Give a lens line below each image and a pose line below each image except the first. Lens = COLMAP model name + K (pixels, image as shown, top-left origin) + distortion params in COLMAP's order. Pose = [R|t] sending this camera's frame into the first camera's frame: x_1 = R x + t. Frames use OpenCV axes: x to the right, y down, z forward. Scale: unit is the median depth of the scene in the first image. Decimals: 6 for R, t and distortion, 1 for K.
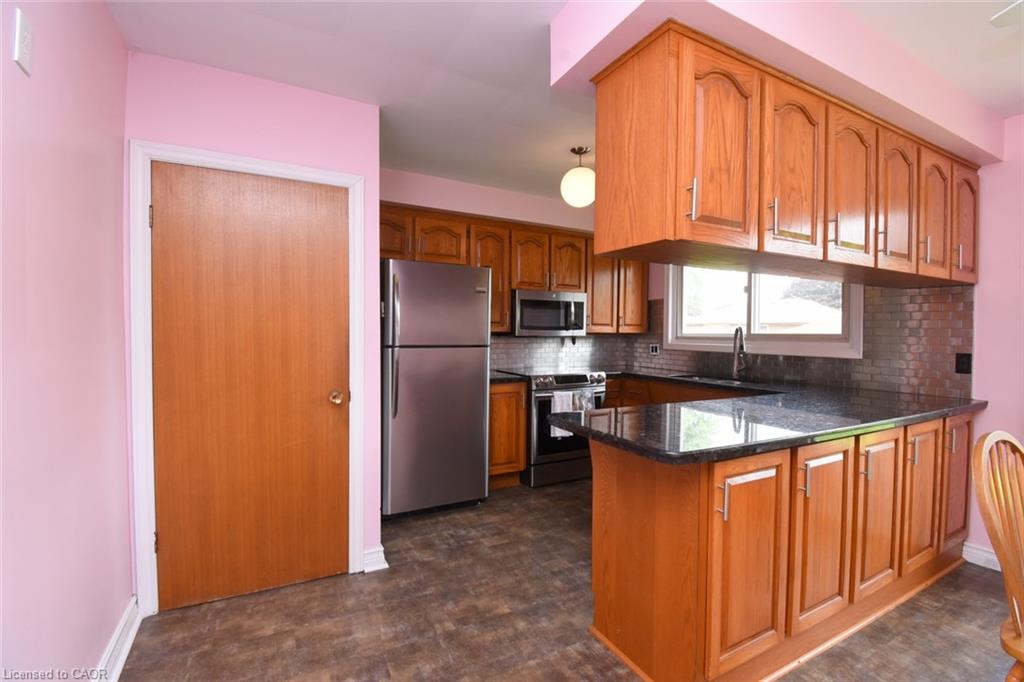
lens RADIAL K [[451.2, 0, 503.1], [0, 451.2, 343.2], [0, 0, 1]] dist [0.005017, -0.016358]
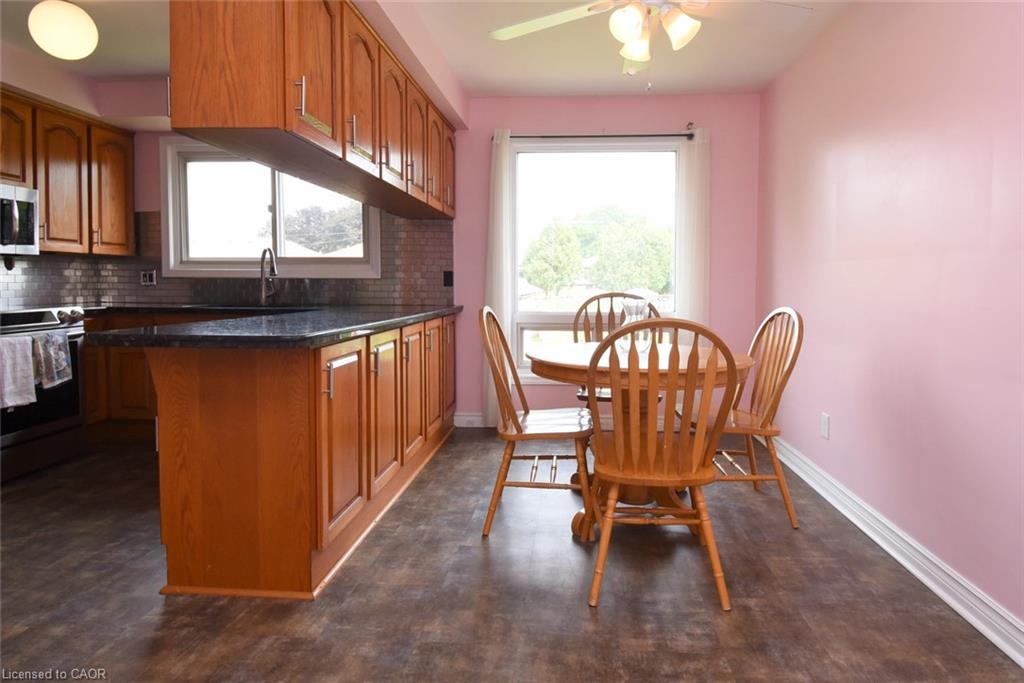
lens RADIAL K [[548.0, 0, 552.7], [0, 548.0, 305.5], [0, 0, 1]] dist [0.007218, -0.020234]
pose [[0.500291, -0.040373, 0.864916, -0.210318], [0.018728, 0.999183, 0.035808, 0.069790], [-0.865655, -0.001717, 0.500638, -0.077270]]
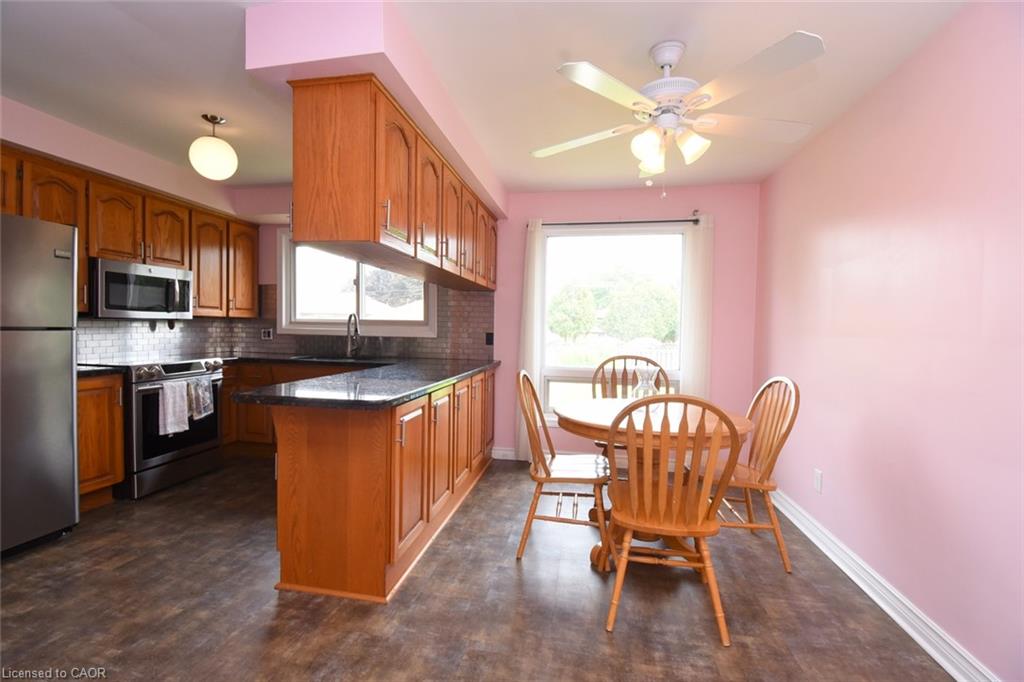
lens RADIAL K [[451.2, 0, 508.6], [0, 451.2, 343.5], [0, 0, 1]] dist [0.005017, -0.016358]
pose [[0.612772, -0.022936, 0.789927, -0.224869], [0.004852, 0.999669, 0.025262, 0.020034], [-0.790245, -0.011648, 0.612680, -0.068317]]
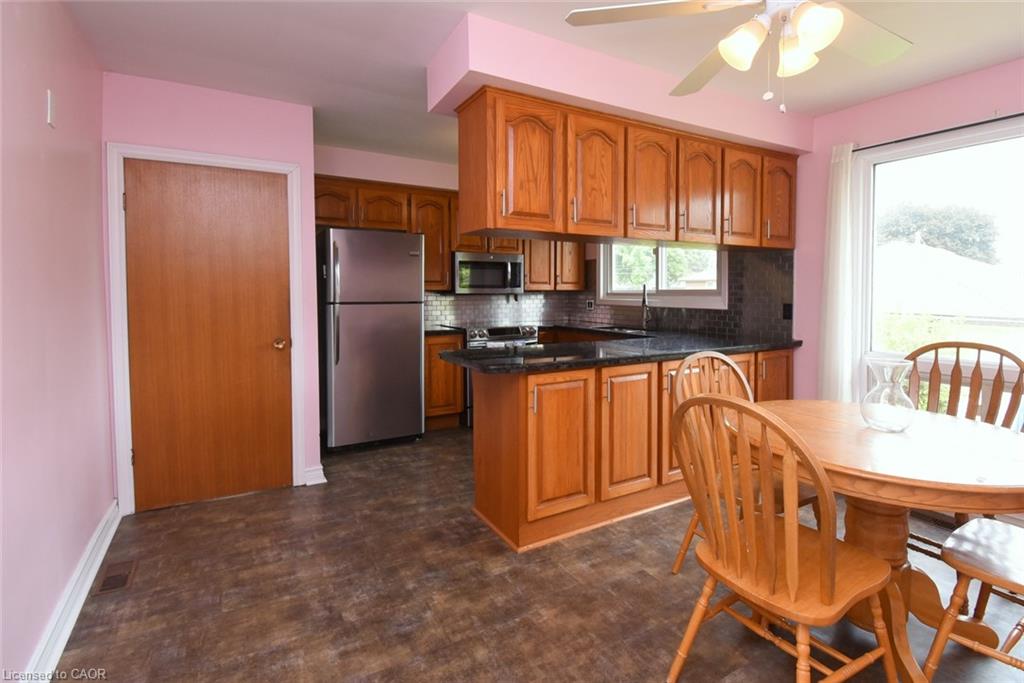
lens RADIAL K [[498.6, 0, 534.4], [0, 498.6, 308.6], [0, 0, 1]] dist [-0.000889, -0.009913]
pose [[0.997688, -0.010499, 0.067149, 0.208119], [0.009742, 0.999885, 0.011596, 0.012961], [-0.067263, -0.010915, 0.997676, -0.360428]]
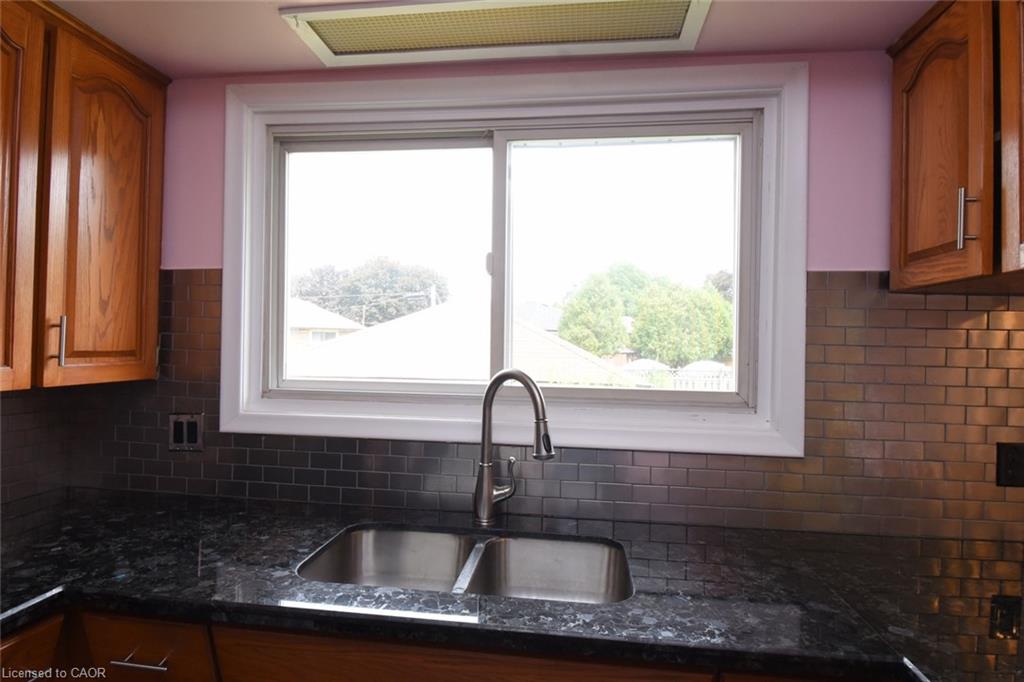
lens RADIAL K [[565.9, 0, 516.1], [0, 565.9, 342.6], [0, 0, 1]] dist [-0.003107, -0.002582]
pose [[0.563665, 0.005424, 0.825986, 0.254976], [0.004688, 0.999941, -0.009765, -0.074779], [-0.825990, 0.009376, 0.563607, 1.056865]]
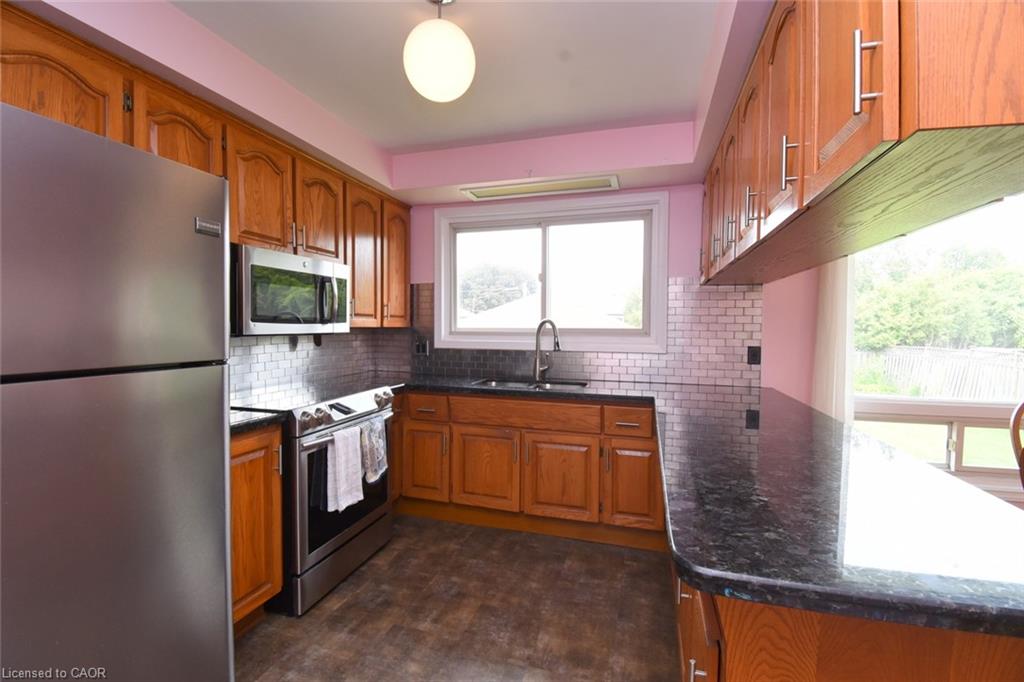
lens RADIAL K [[451.2, 0, 513.9], [0, 451.2, 343.4], [0, 0, 1]] dist [0.005017, -0.016358]
pose [[0.697402, -0.029790, 0.716061, -0.185370], [0.015495, 0.999529, 0.026492, -0.022854], [-0.716512, -0.007380, 0.697535, 0.618182]]
